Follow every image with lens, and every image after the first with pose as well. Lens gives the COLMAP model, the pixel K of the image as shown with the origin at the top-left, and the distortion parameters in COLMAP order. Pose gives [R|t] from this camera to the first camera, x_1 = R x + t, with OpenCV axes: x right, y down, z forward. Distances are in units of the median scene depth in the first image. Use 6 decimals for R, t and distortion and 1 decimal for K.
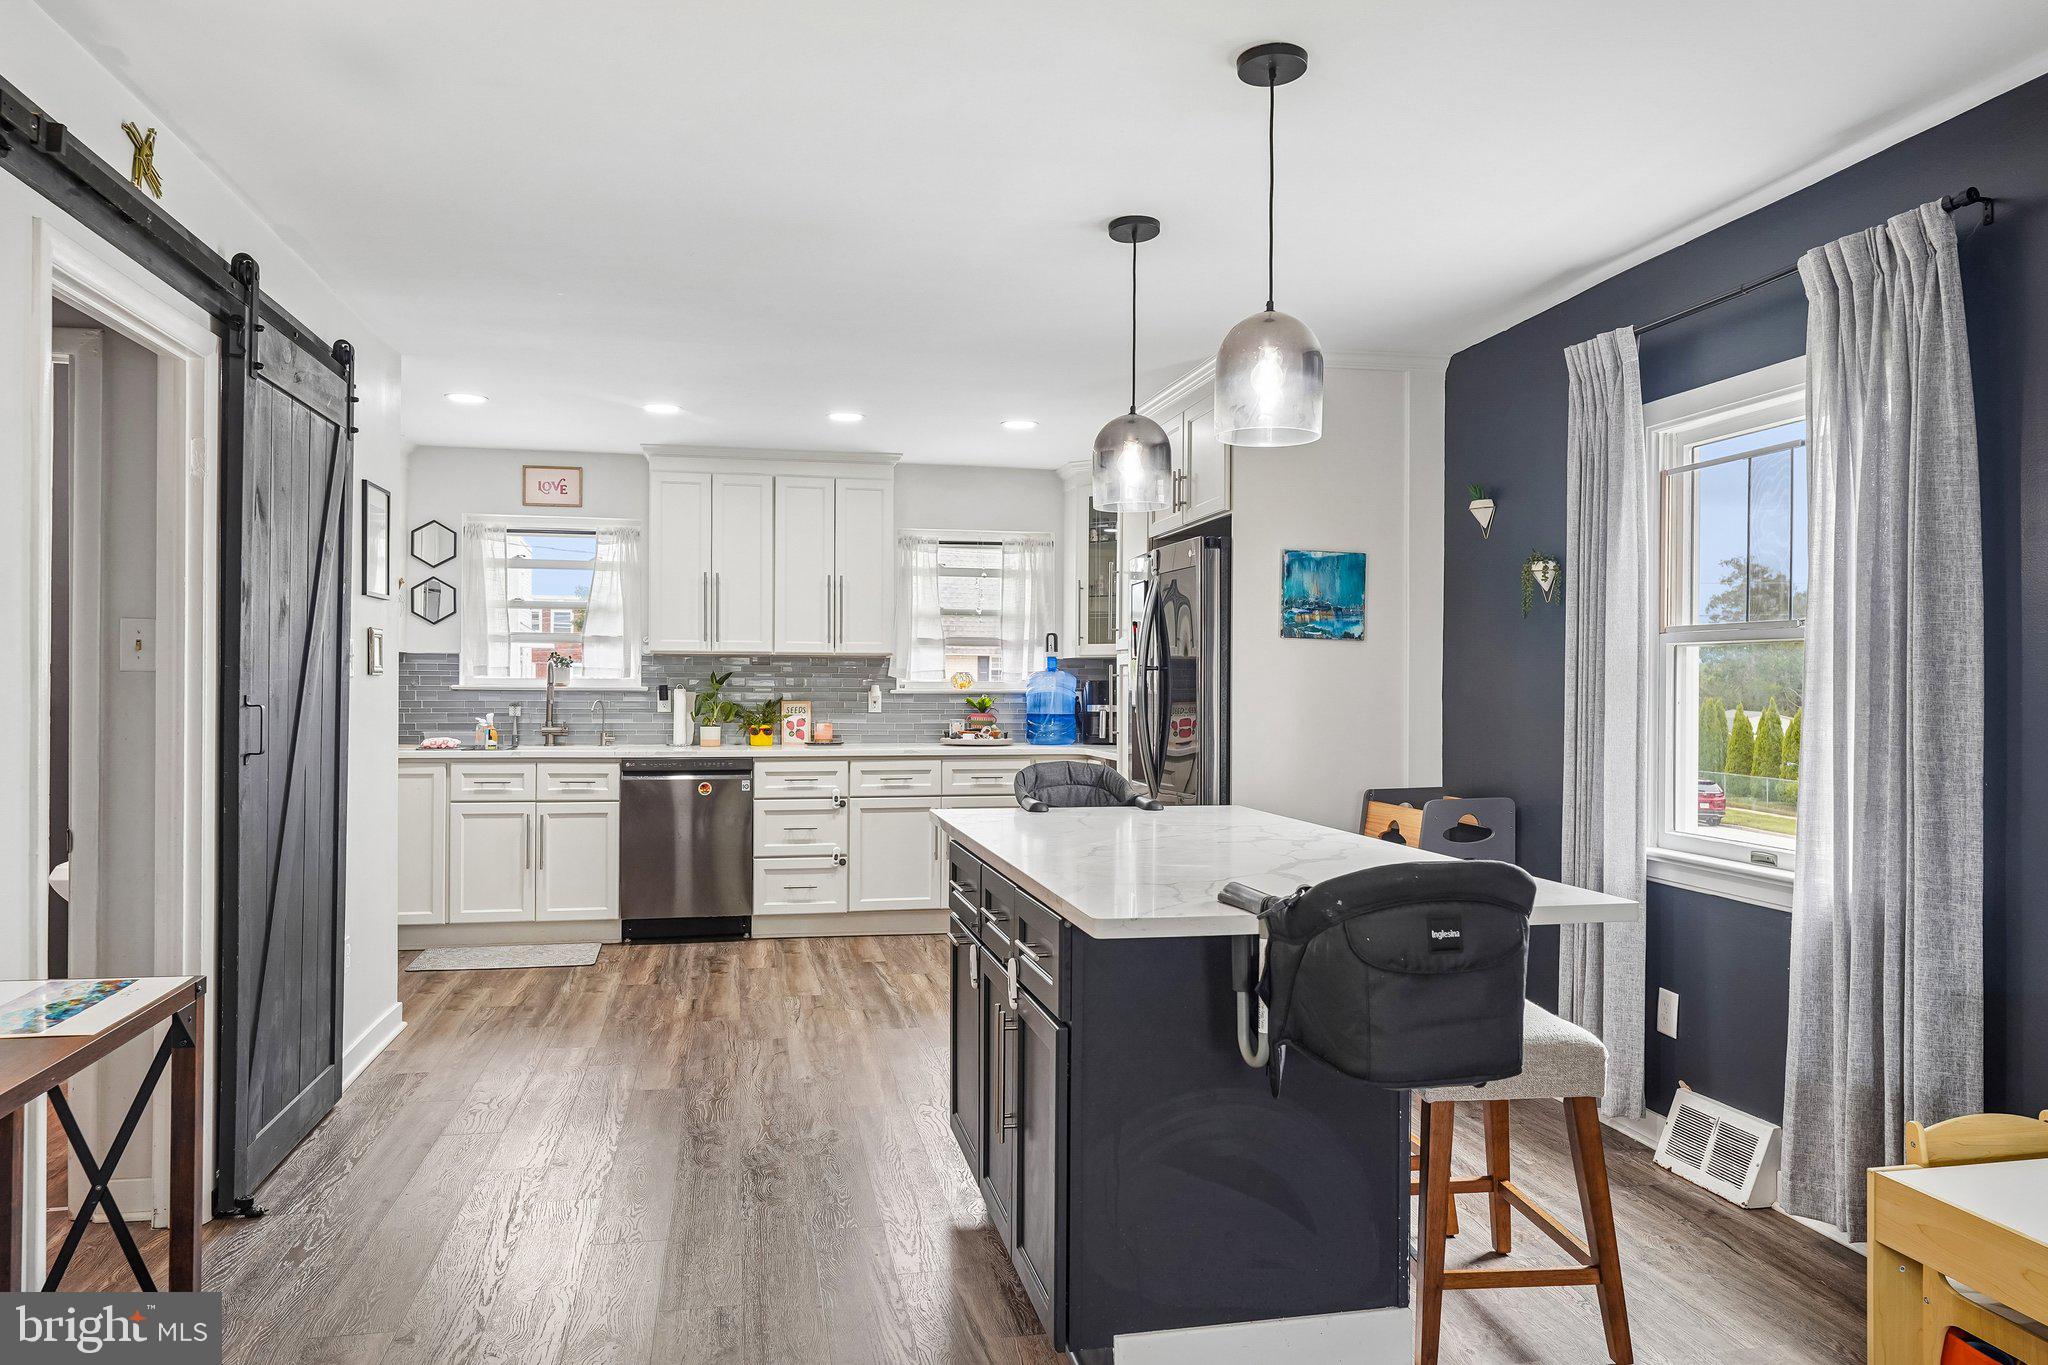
lens RADIAL K [[1352.2, 0, 1009.1], [0, 1352.2, 692.9], [0, 0, 1]] dist [0.003670, -0.002808]
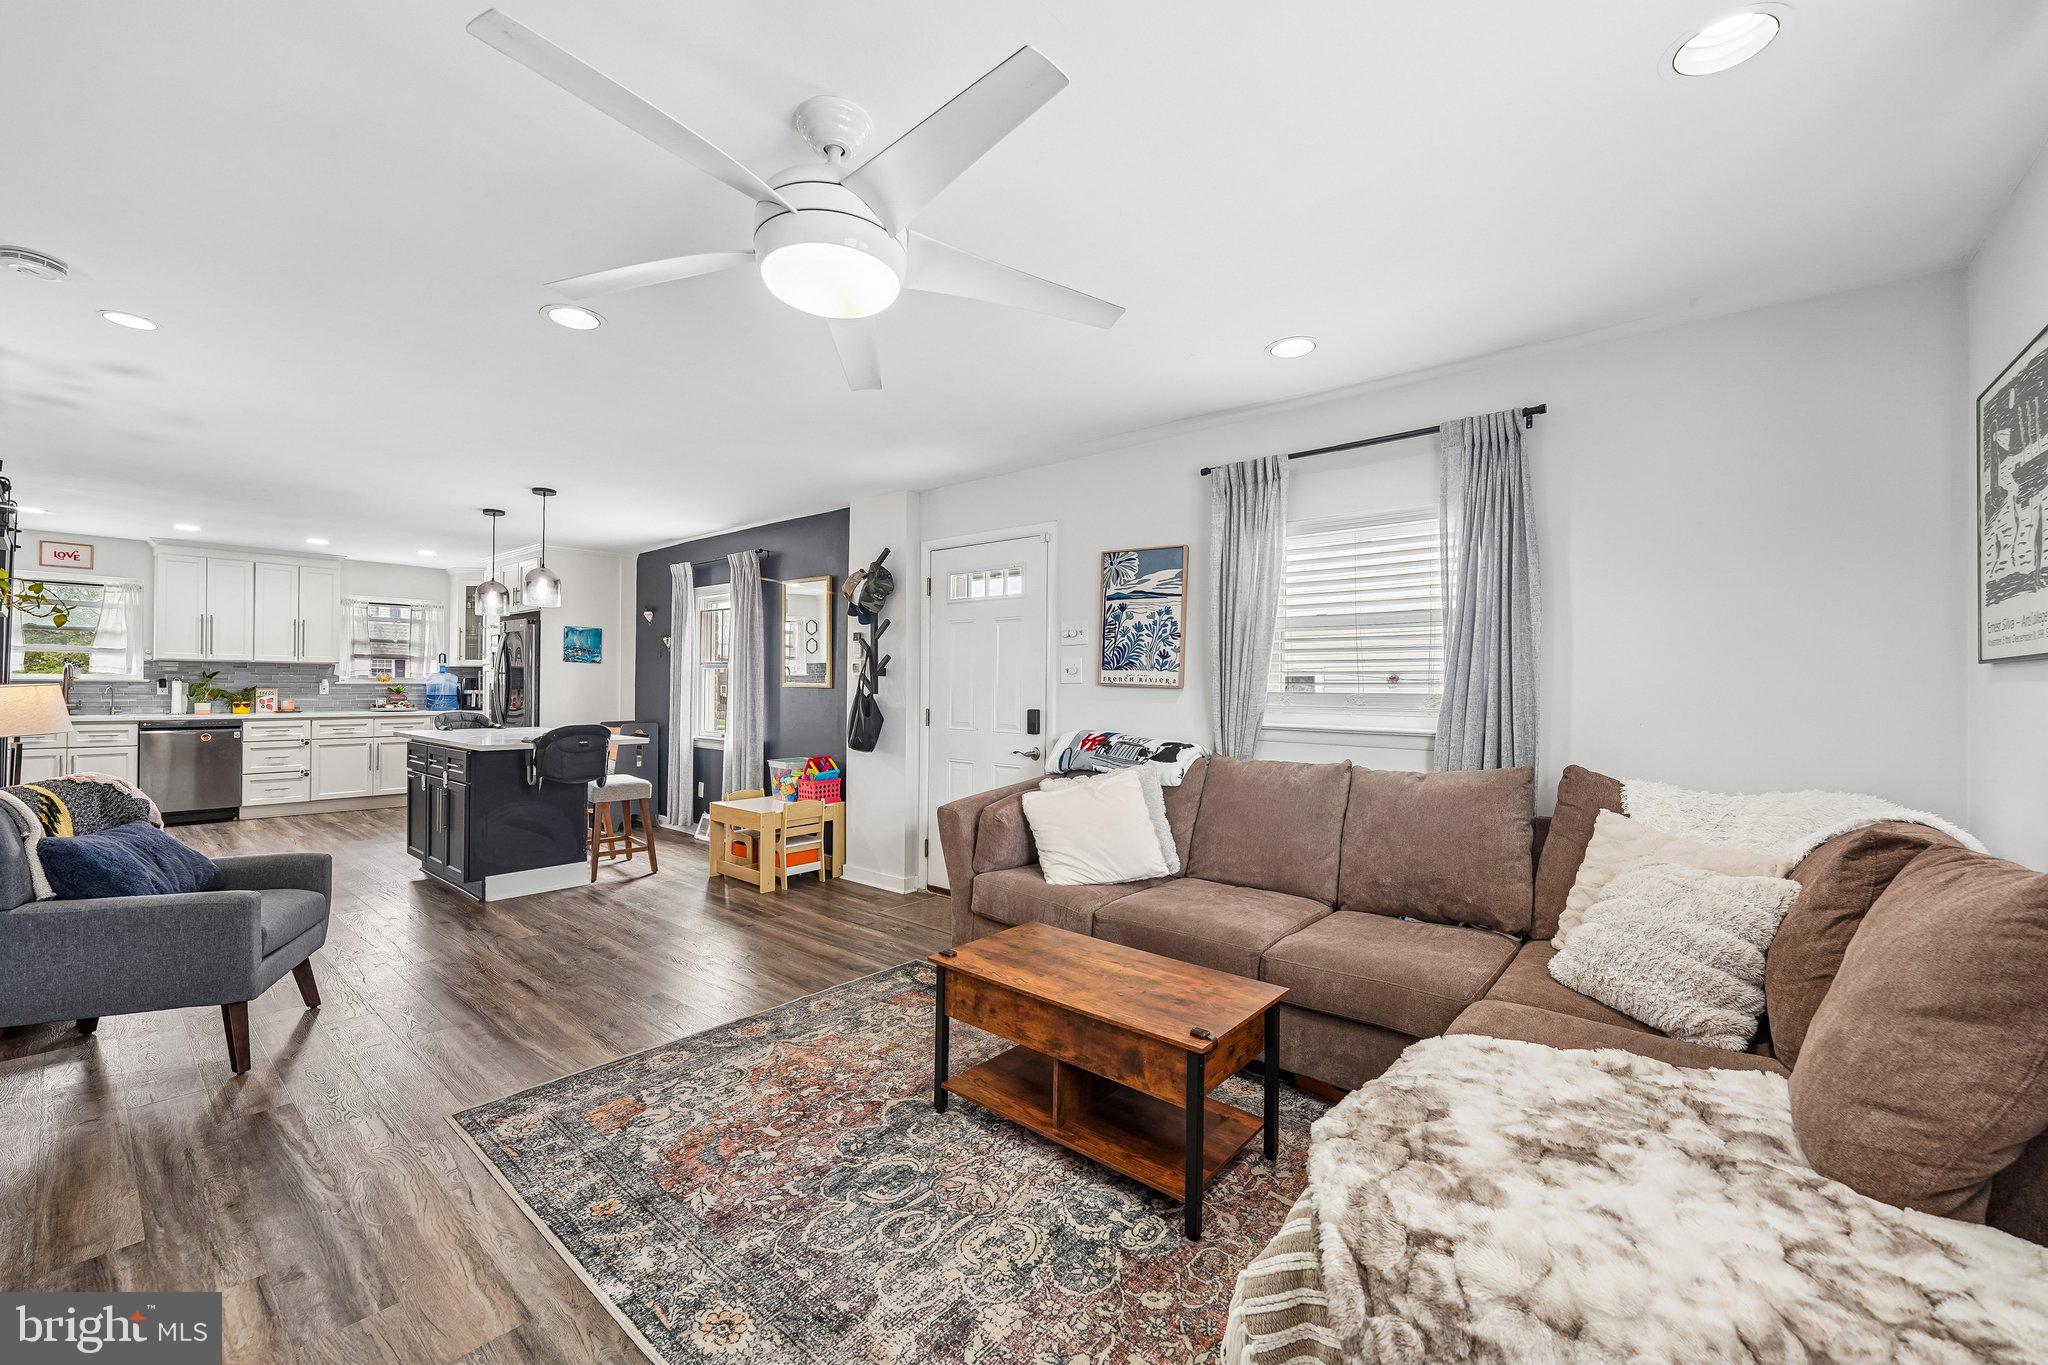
lens RADIAL K [[822.1, 0, 1019.2], [0, 822.1, 683.0], [0, 0, 1]] dist [-0.002356, 0.000239]
pose [[0.788232, 0.004923, 0.615359, -0.047404], [-0.002496, 0.999985, -0.004803, 0.002442], [-0.615374, 0.002250, 0.788232, -0.504556]]
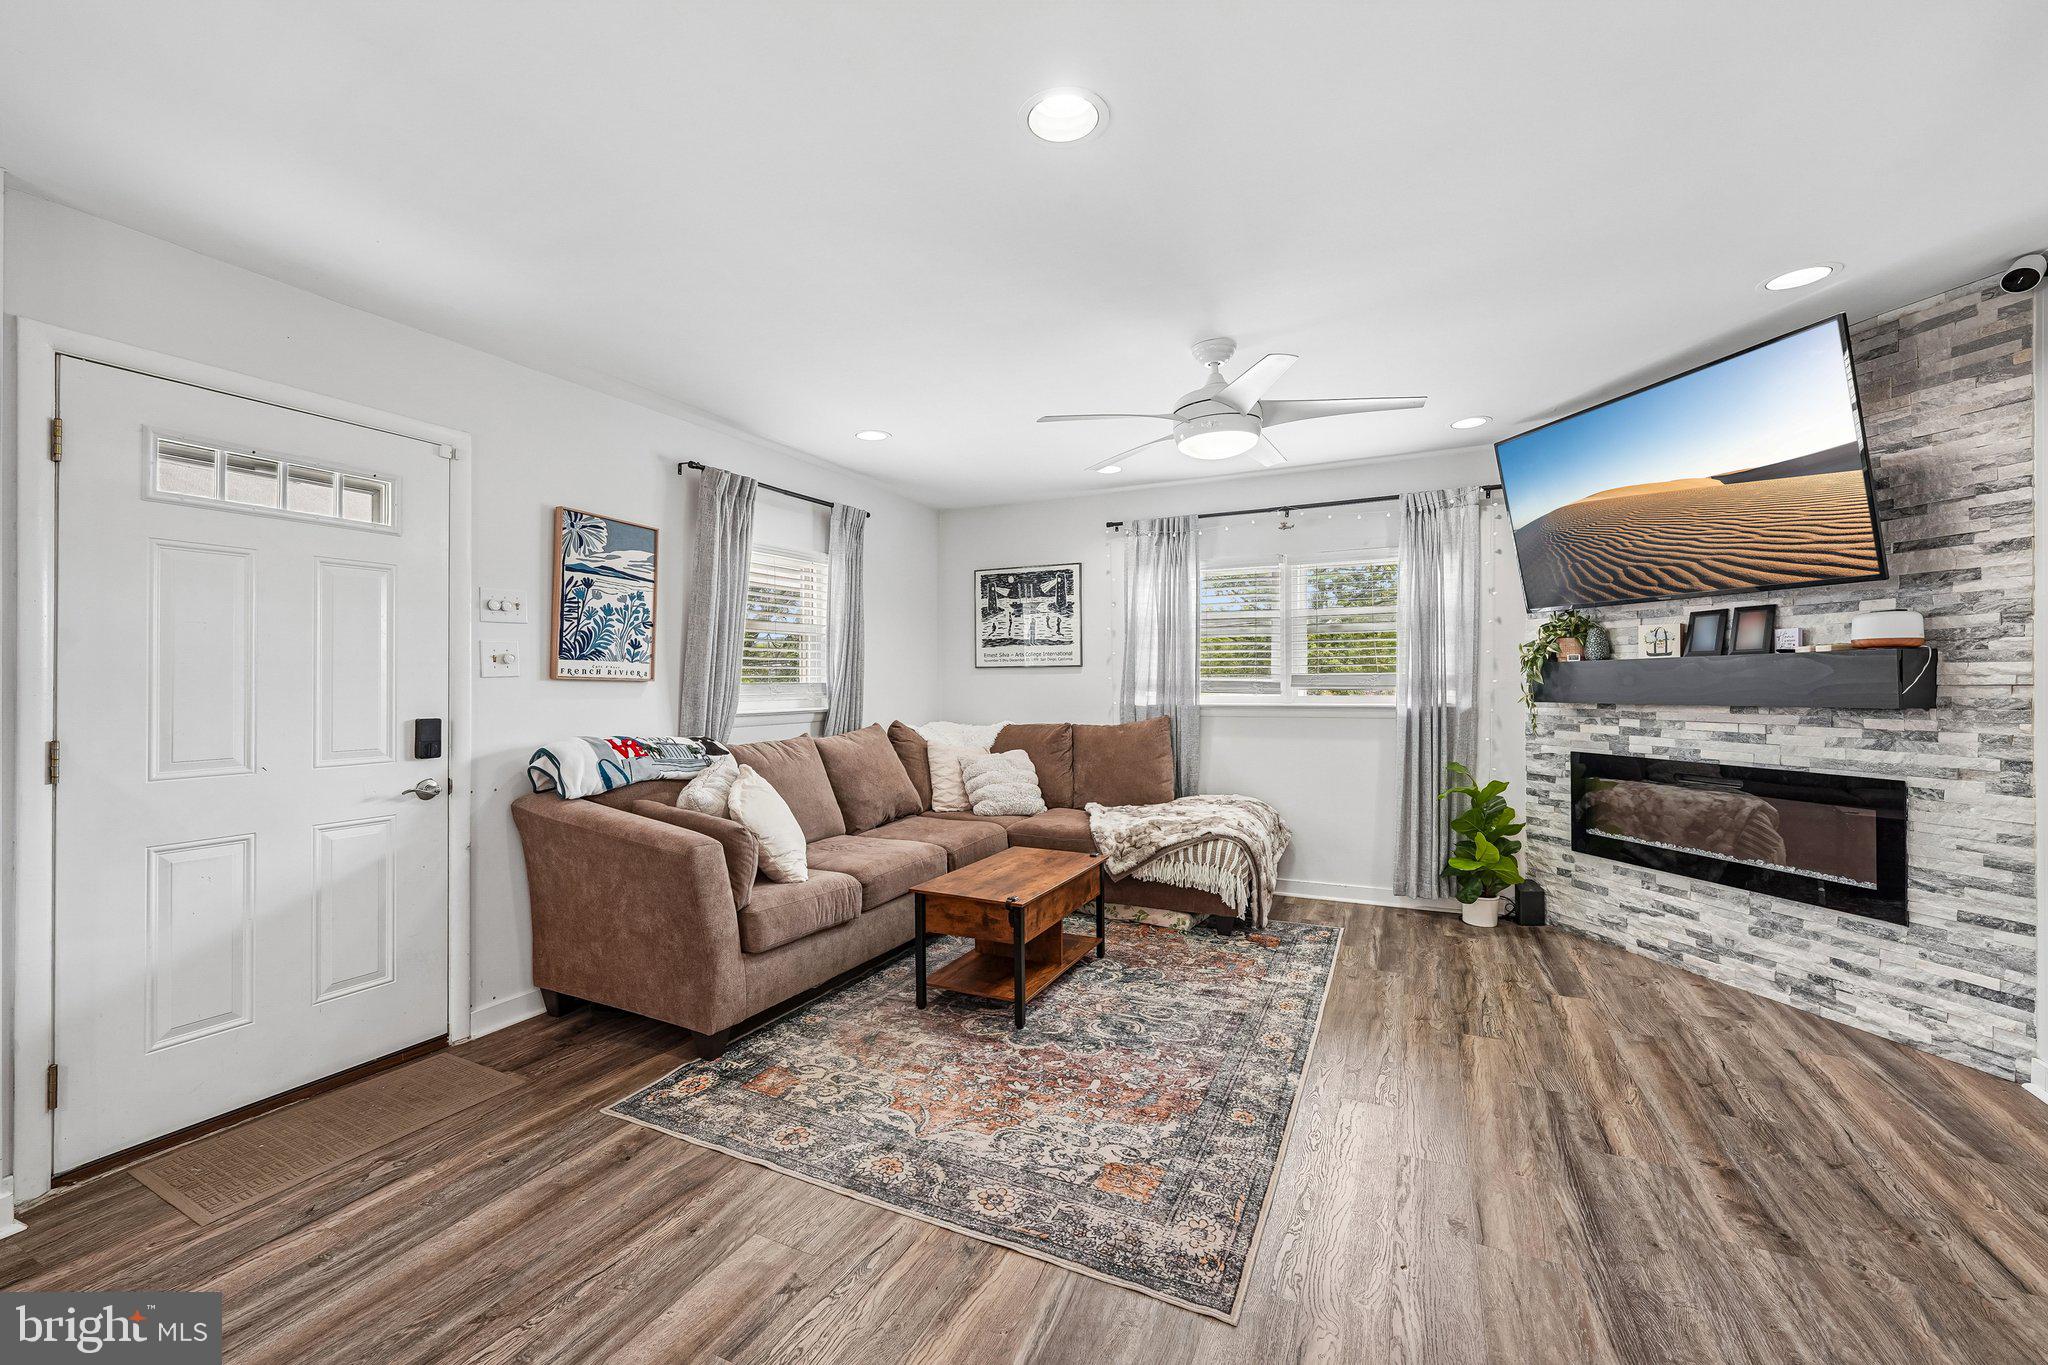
lens RADIAL K [[822.1, 0, 1018.9], [0, 822.1, 679.9], [0, 0, 1]] dist [-0.002356, 0.000239]
pose [[-0.796686, 0.000713, 0.604393, -0.120966], [0.005532, 0.999966, 0.006112, -0.000181], [-0.604368, 0.008213, -0.796663, 0.183197]]
